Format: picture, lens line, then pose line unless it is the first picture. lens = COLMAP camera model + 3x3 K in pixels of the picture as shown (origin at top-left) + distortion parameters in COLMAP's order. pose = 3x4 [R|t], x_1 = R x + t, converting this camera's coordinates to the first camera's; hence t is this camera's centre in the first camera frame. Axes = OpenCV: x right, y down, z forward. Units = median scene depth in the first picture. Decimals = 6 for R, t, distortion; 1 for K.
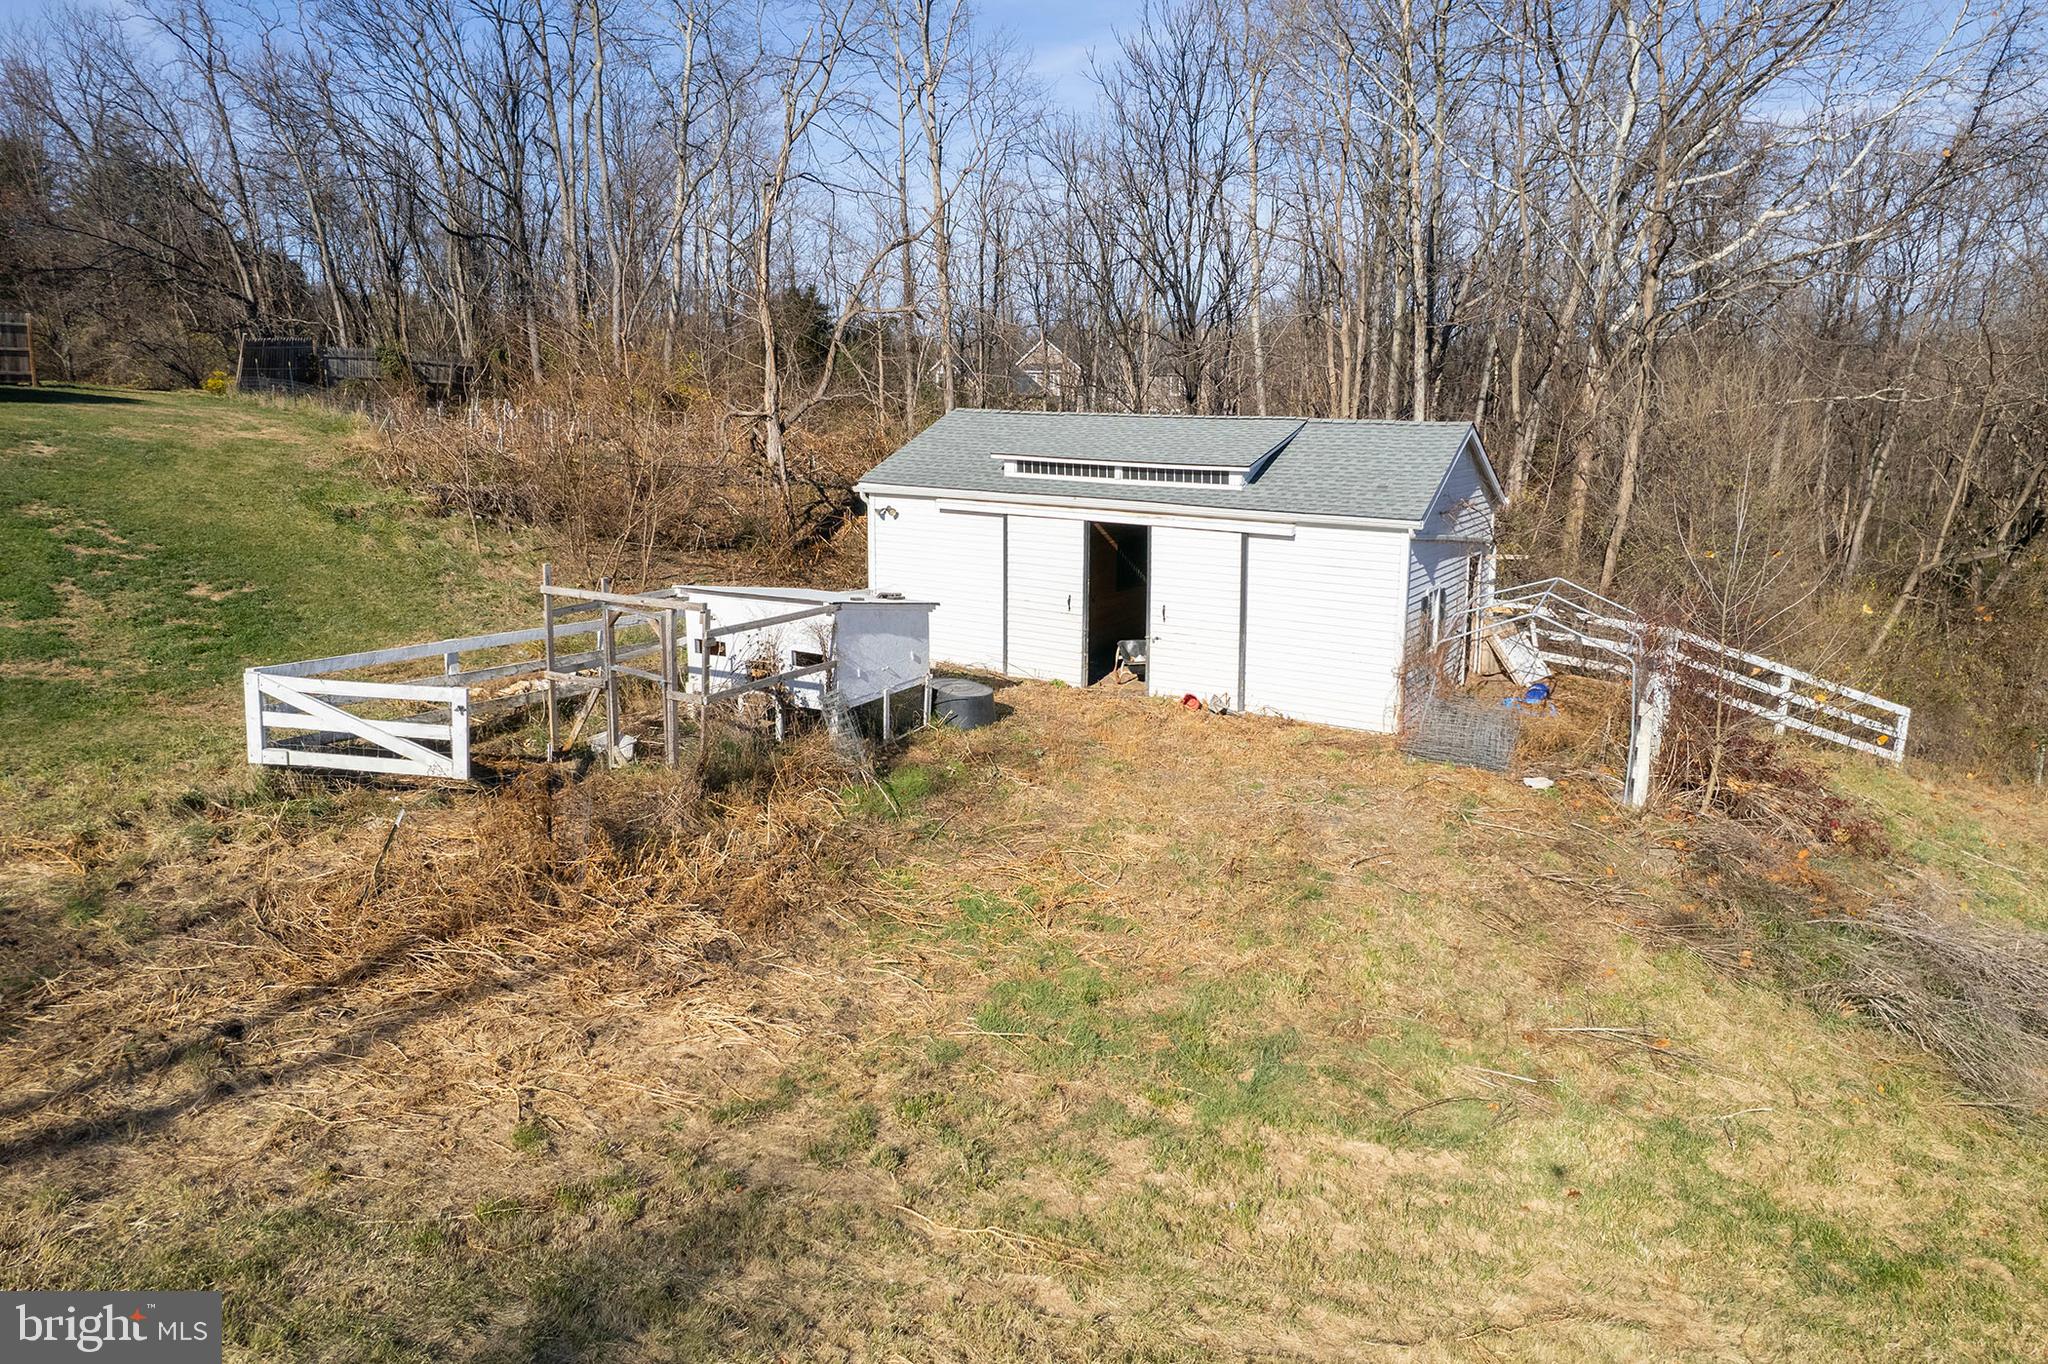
lens RADIAL K [[1385.0, 0, 1045.7], [0, 1385.0, 683.6], [0, 0, 1]] dist [-0.084942, 0.087090]
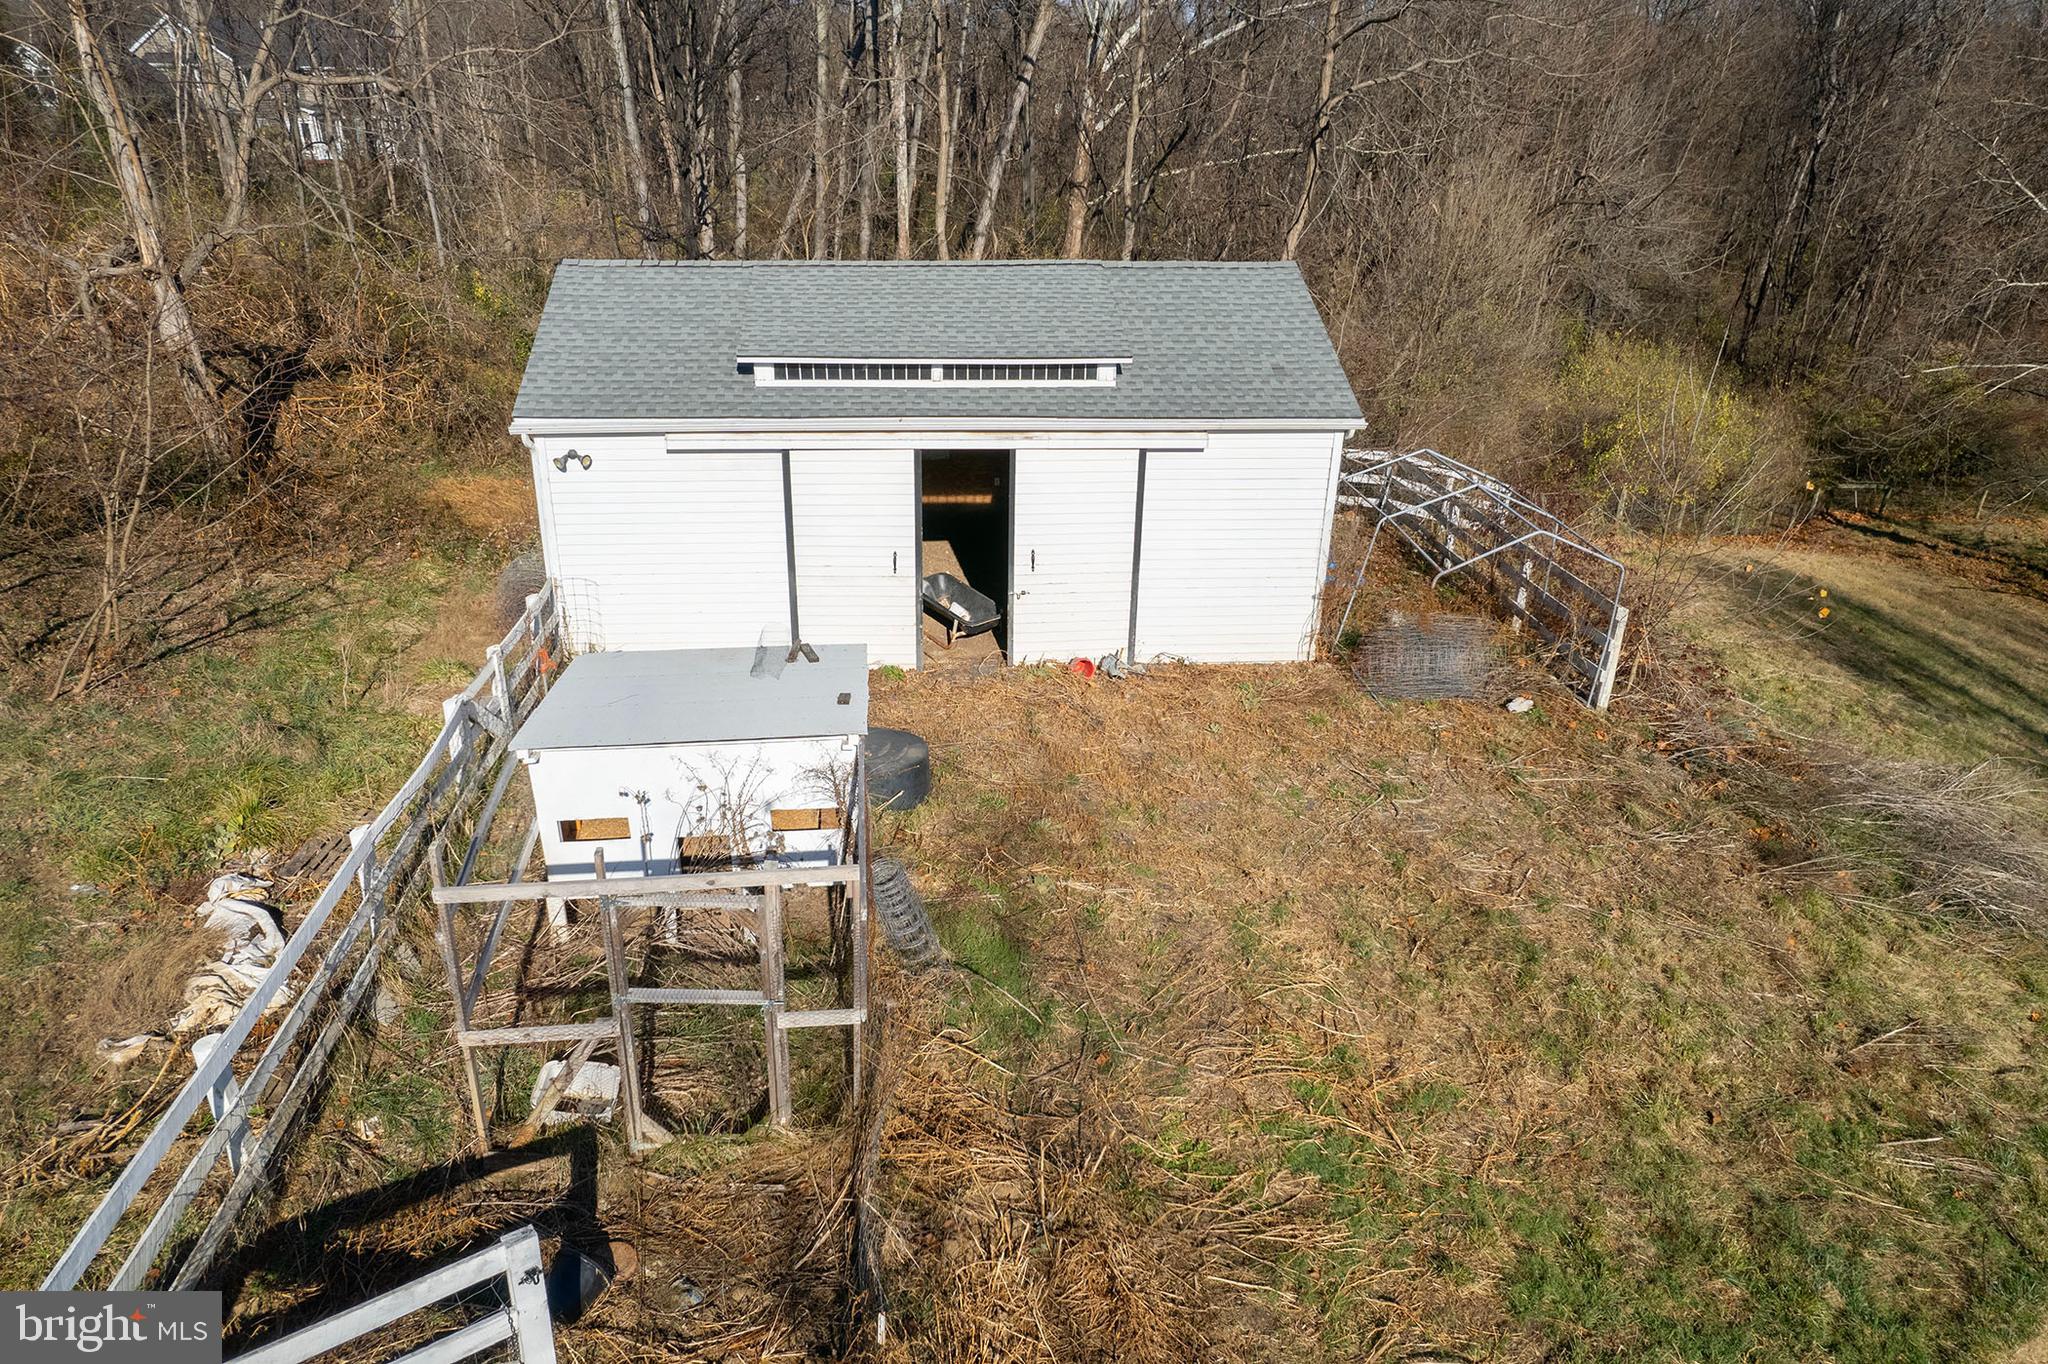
lens RADIAL K [[1385.0, 0, 1045.7], [0, 1385.0, 683.6], [0, 0, 1]] dist [-0.084942, 0.087090]
pose [[0.817302, -0.234228, 0.526454, -0.316012], [0.107425, 0.959572, 0.260157, -0.178538], [-0.566107, -0.156073, 0.809422, 0.367247]]
